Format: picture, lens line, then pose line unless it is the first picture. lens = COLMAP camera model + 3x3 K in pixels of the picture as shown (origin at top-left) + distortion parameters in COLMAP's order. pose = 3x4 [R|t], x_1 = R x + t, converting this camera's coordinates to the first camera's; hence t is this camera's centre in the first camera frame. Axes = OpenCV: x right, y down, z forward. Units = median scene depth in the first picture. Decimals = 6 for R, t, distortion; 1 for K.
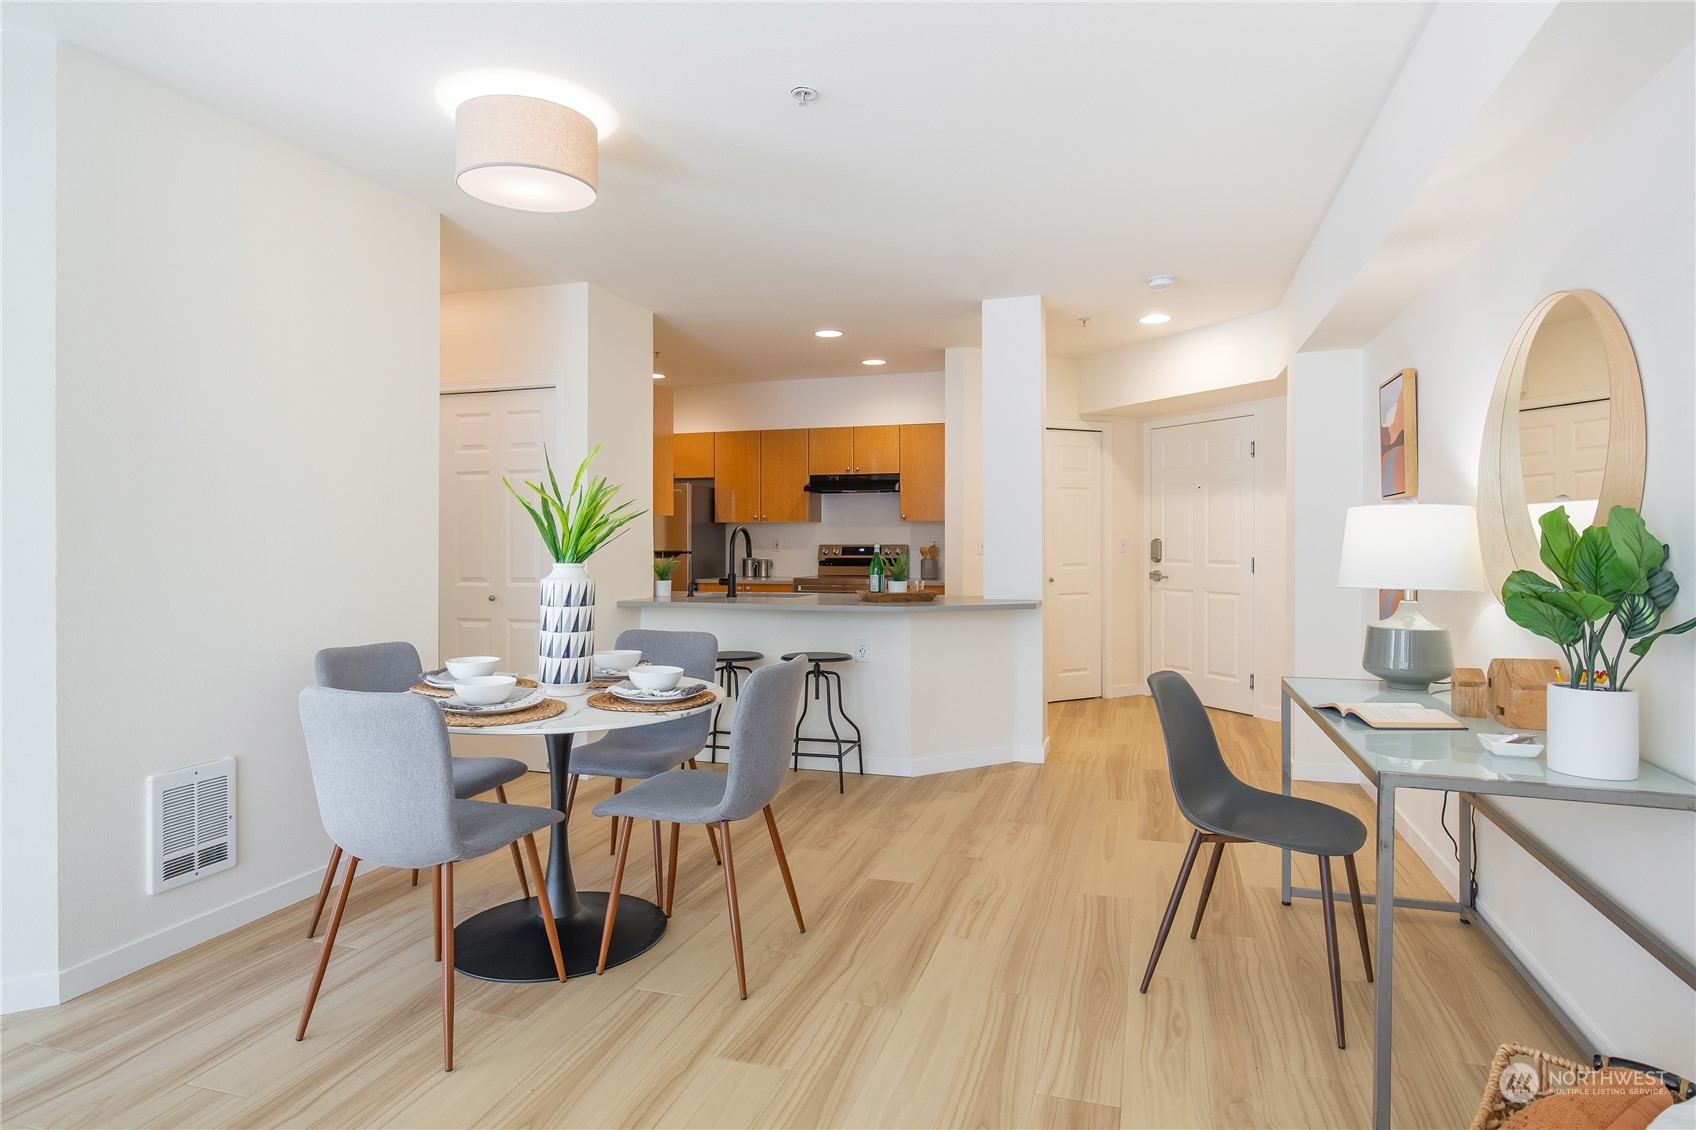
lens RADIAL K [[969.0, 0, 813.2], [0, 969.0, 541.9], [0, 0, 1]] dist [0.017430, -0.004734]
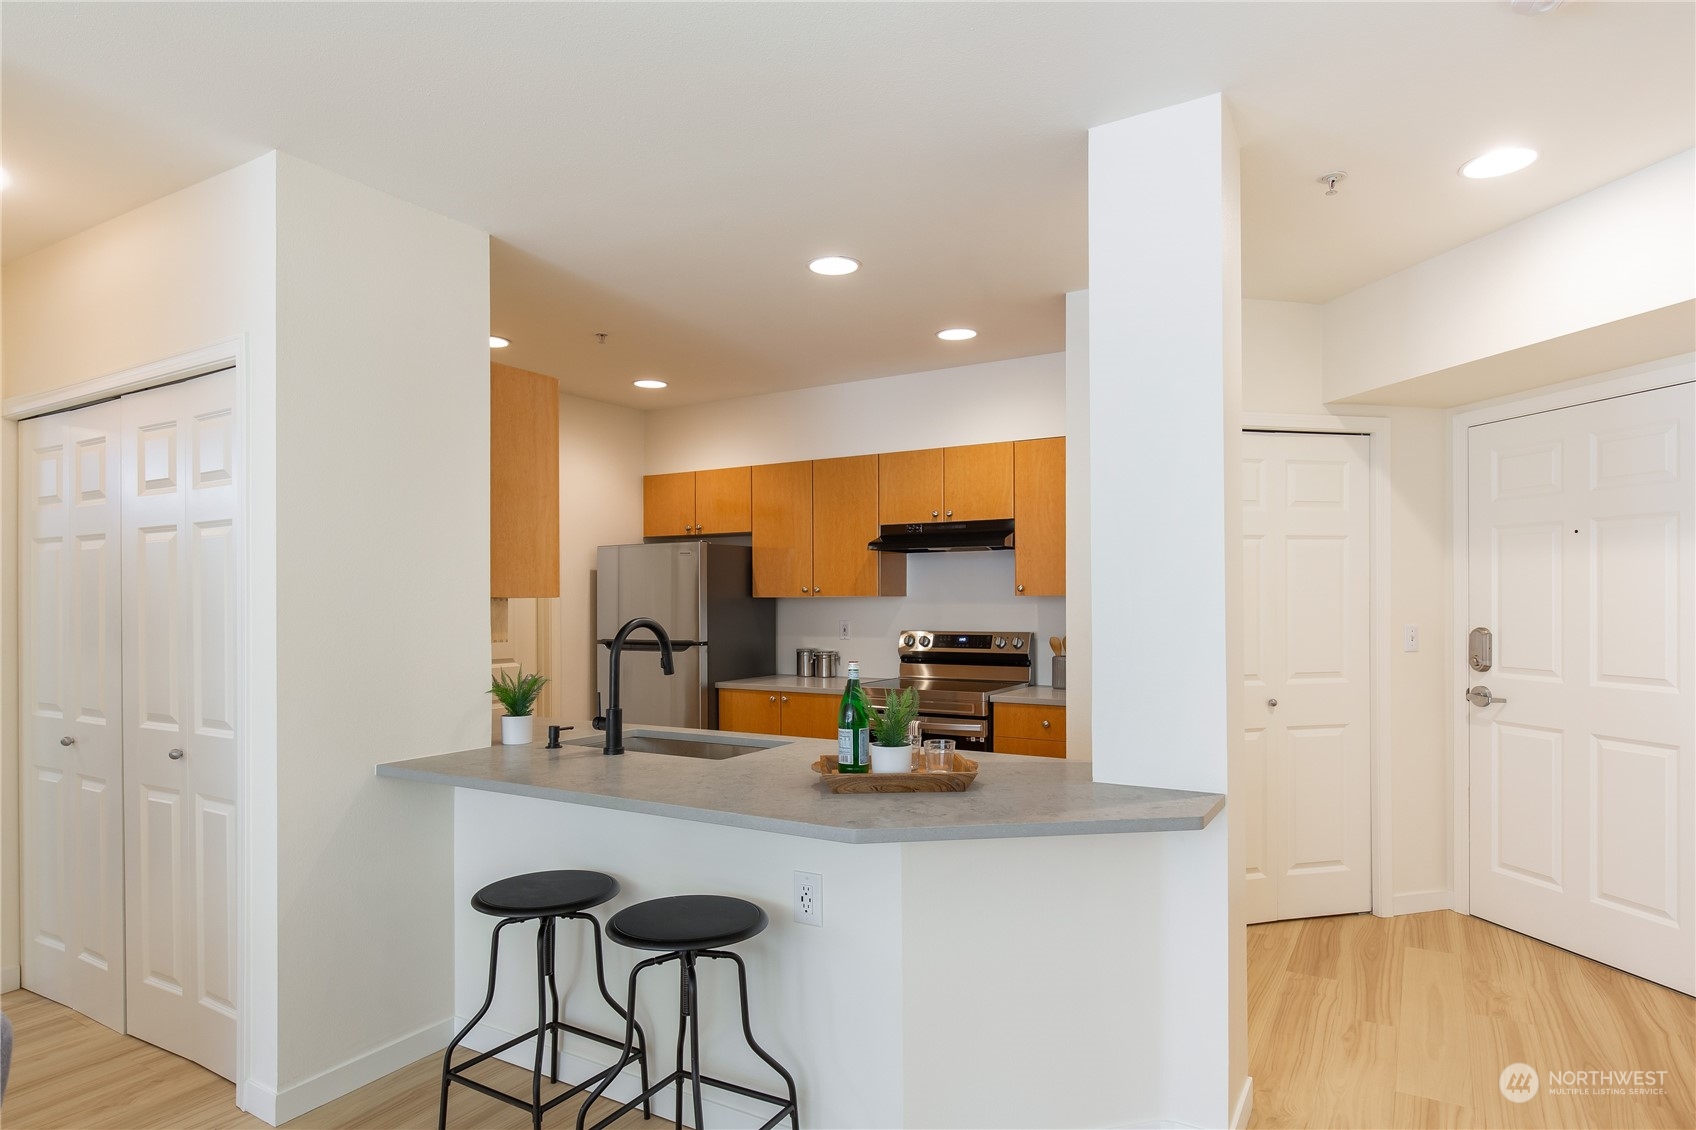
lens RADIAL K [[969.0, 0, 843.6], [0, 969.0, 603.5], [0, 0, 1]] dist [0.017430, -0.004734]
pose [[0.979651, -0.004051, -0.200665, 0.113093], [0.004826, 0.999983, 0.003371, -0.020298], [0.200648, -0.004271, 0.979654, 0.391030]]
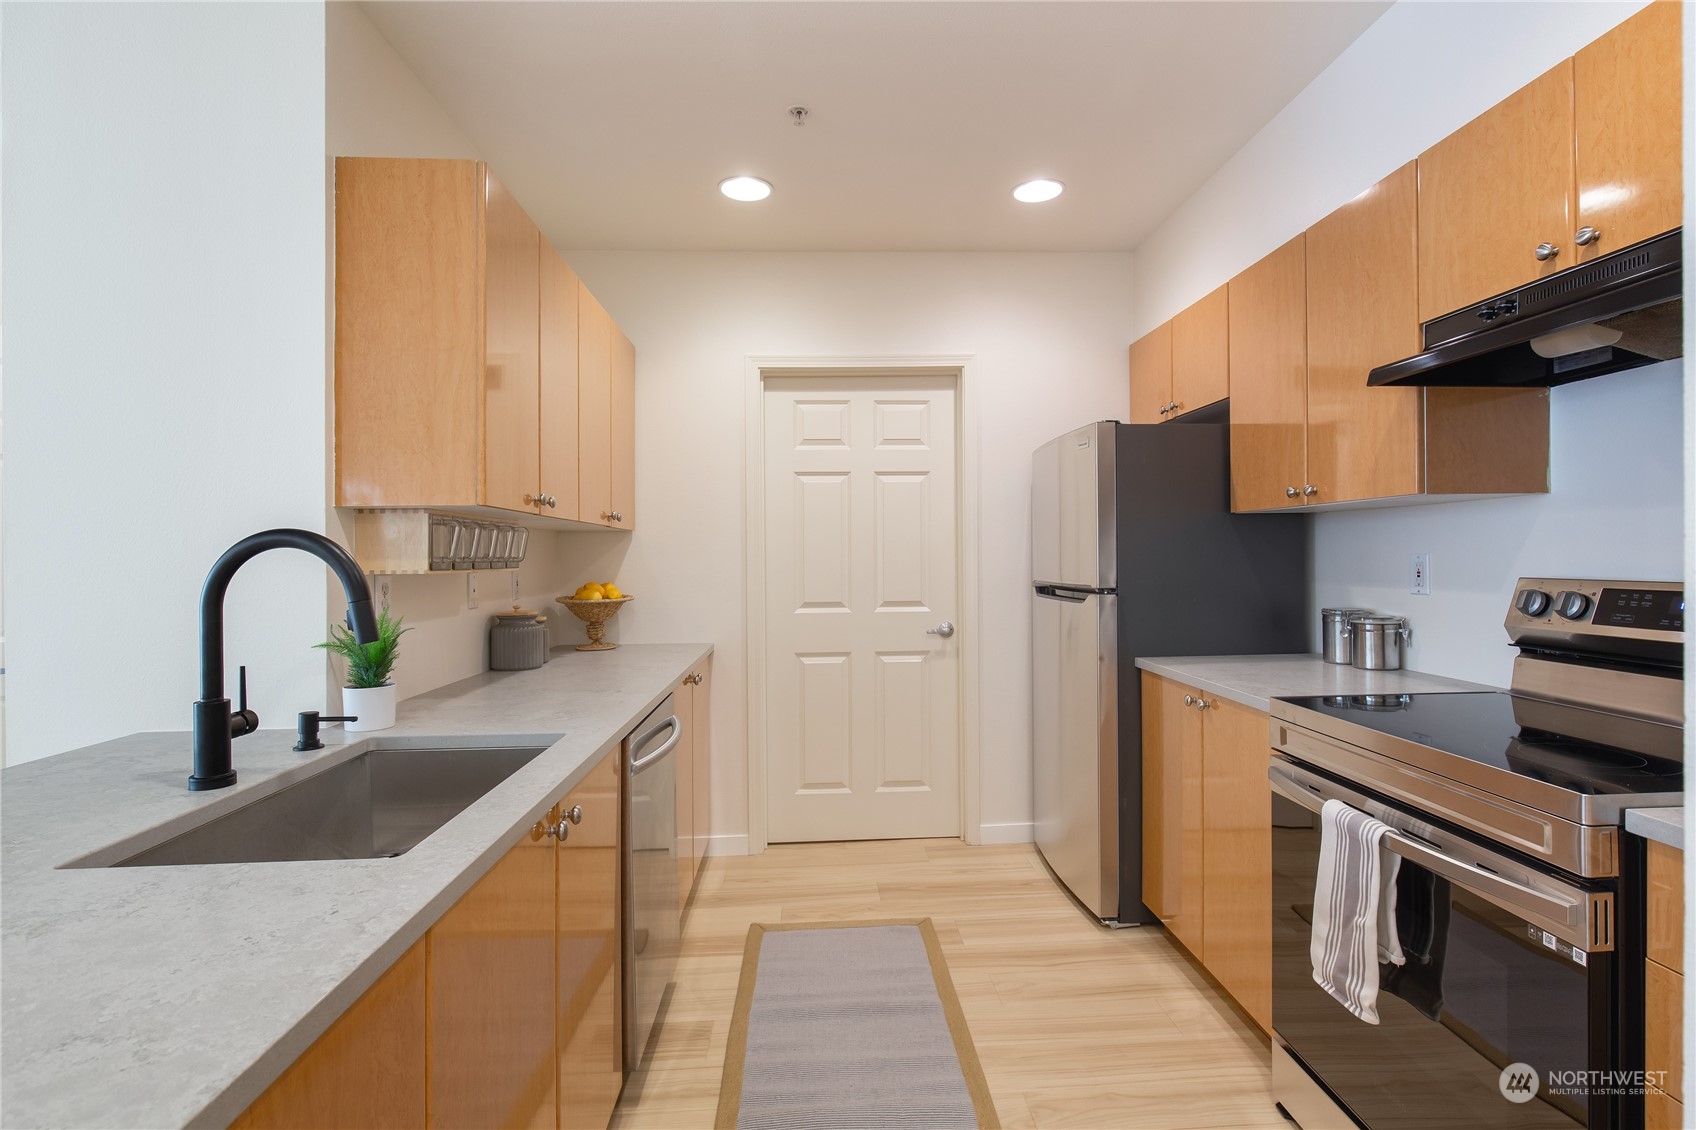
lens RADIAL K [[823.6, 0, 856.3], [0, 823.6, 561.4], [0, 0, 1]] dist [0.002583, 0.000130]
pose [[0.397484, 0.003171, -0.917604, 0.161518], [0.009960, 0.999920, 0.007770, -0.005729], [0.917555, -0.012227, 0.397420, 0.835403]]
